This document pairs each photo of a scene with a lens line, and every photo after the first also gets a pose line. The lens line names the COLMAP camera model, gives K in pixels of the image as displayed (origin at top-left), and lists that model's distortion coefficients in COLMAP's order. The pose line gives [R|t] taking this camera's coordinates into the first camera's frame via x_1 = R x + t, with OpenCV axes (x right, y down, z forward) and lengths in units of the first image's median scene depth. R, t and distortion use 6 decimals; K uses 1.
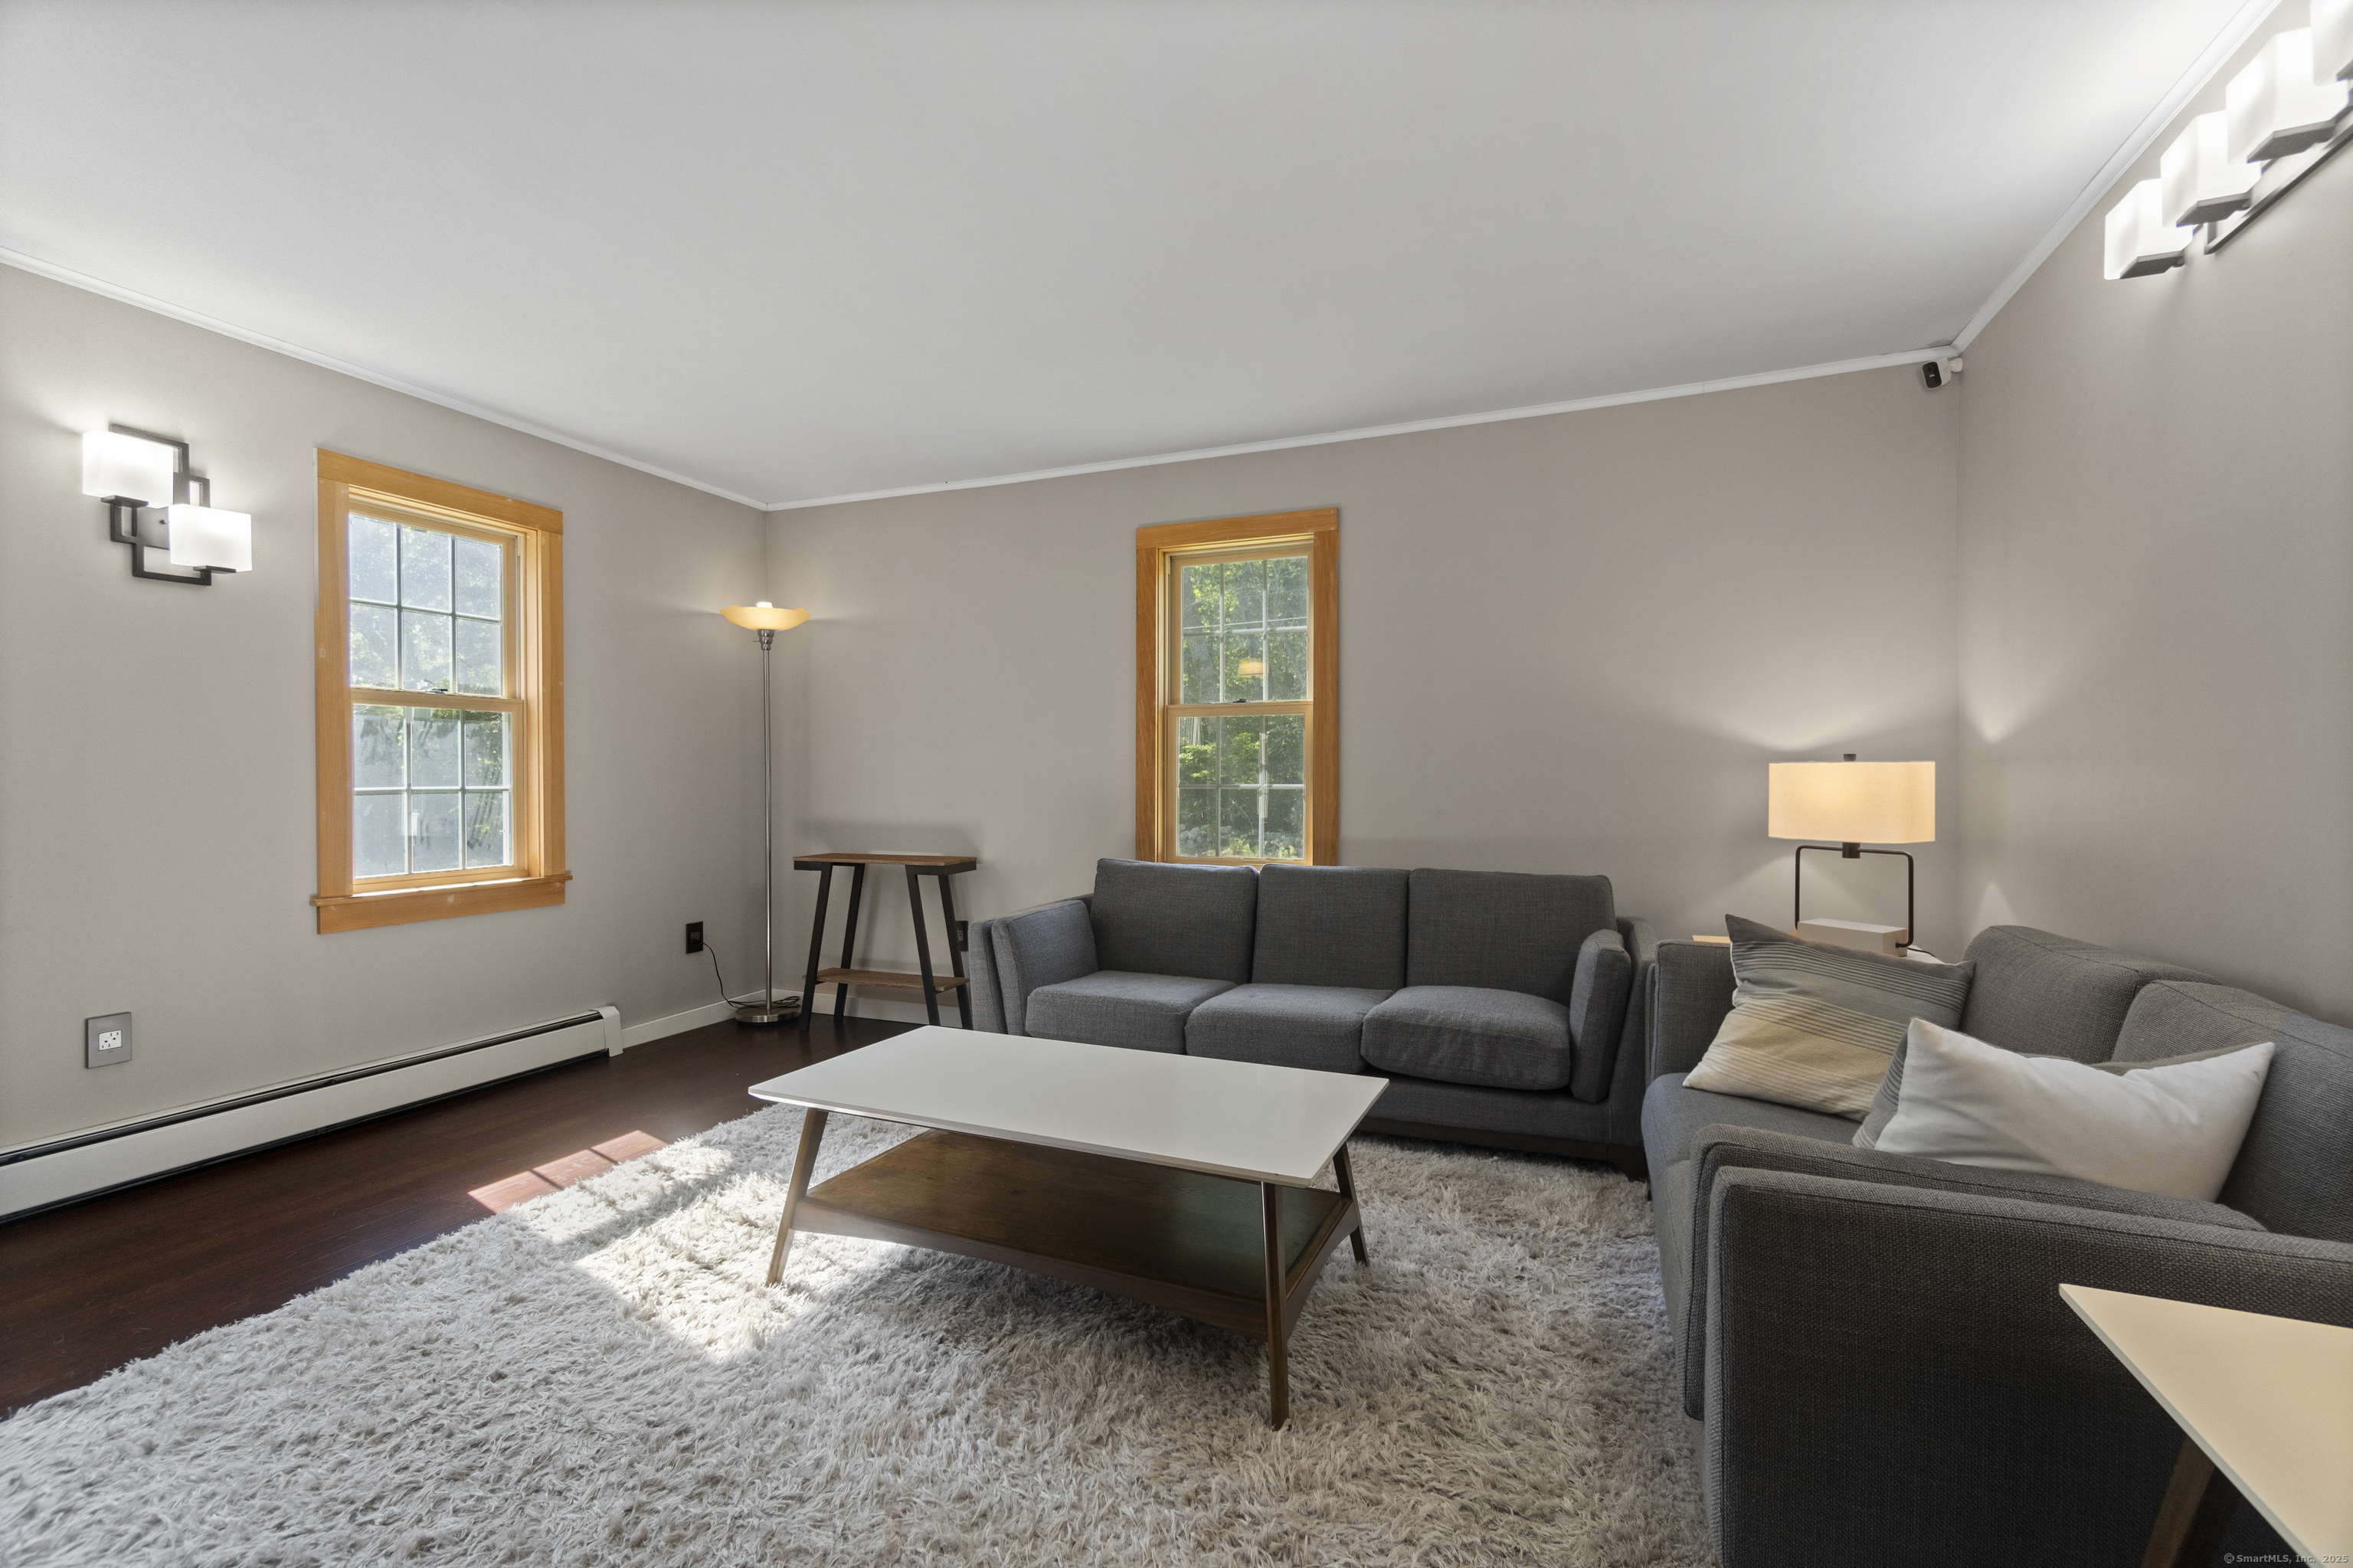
lens RADIAL K [[1017.3, 0, 1186.8], [0, 1017.3, 791.3], [0, 0, 1]] dist [-0.004838, -0.000719]
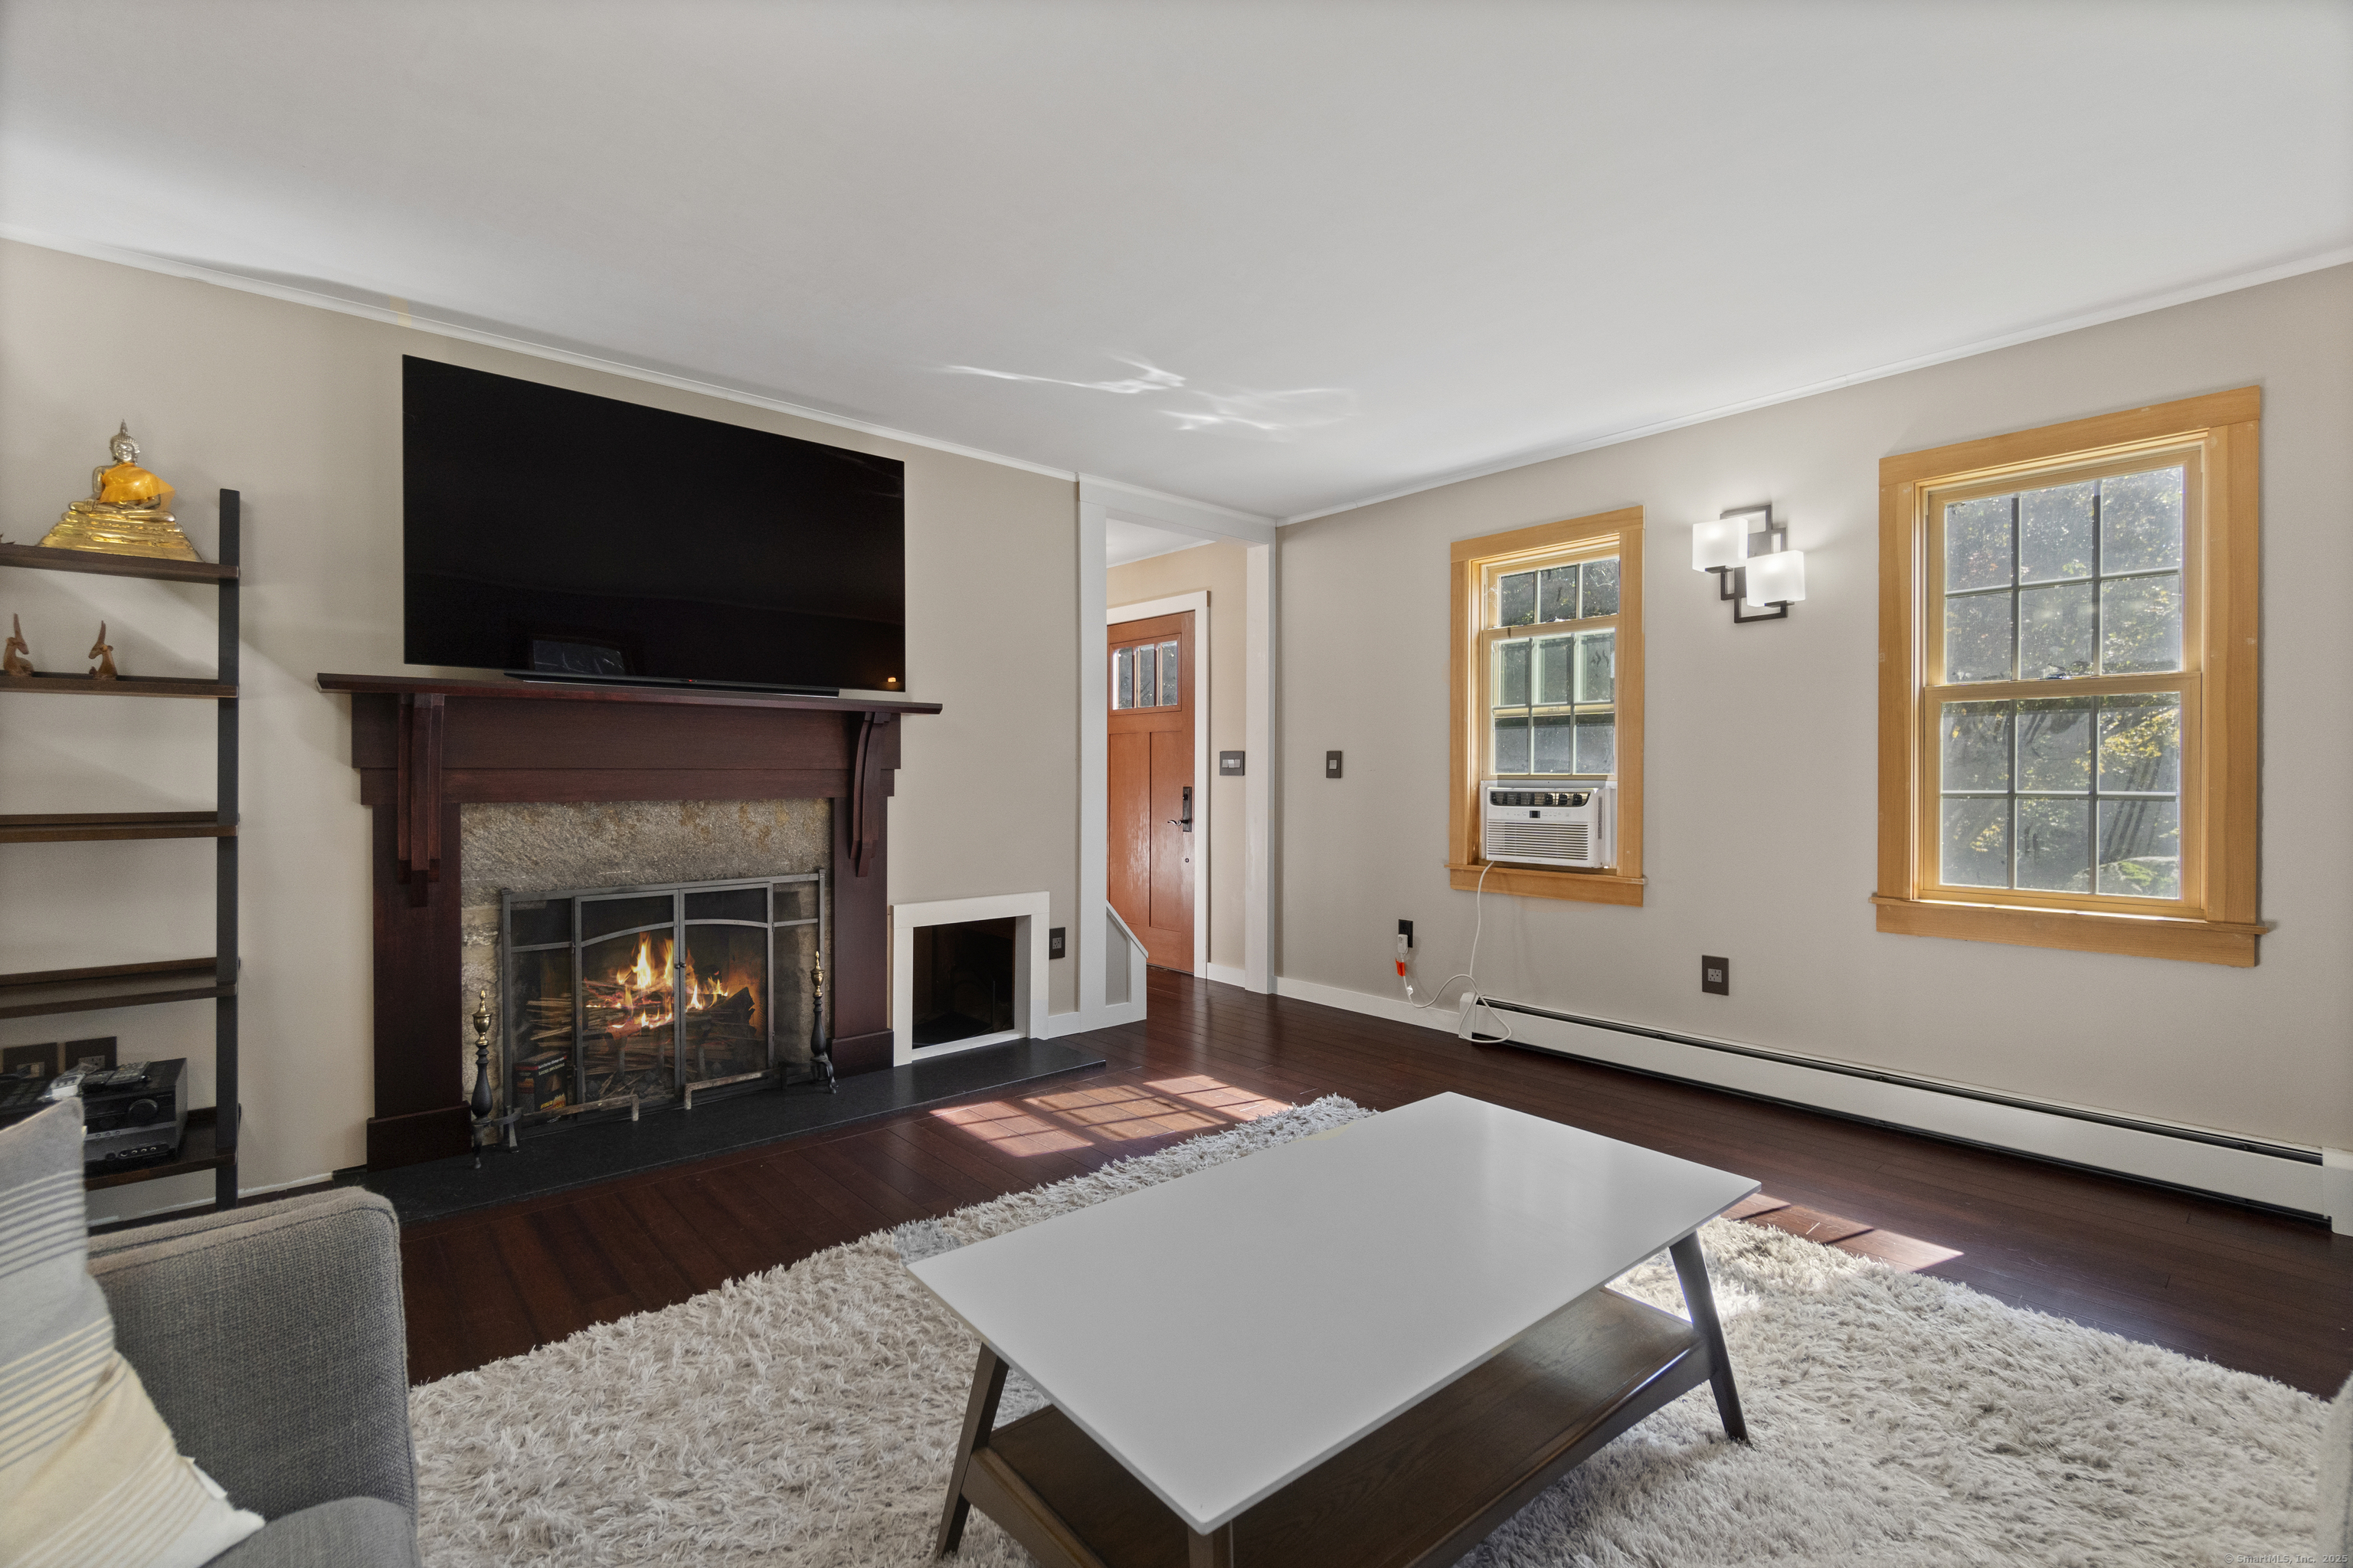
lens RADIAL K [[1017.3, 0, 1178.9], [0, 1017.3, 773.9], [0, 0, 1]] dist [-0.004838, -0.000719]
pose [[-0.451041, 0.000890, -0.892503, 0.421391], [-0.012399, 0.999897, 0.007263, -0.019544], [0.892417, 0.014342, -0.450983, 0.915808]]
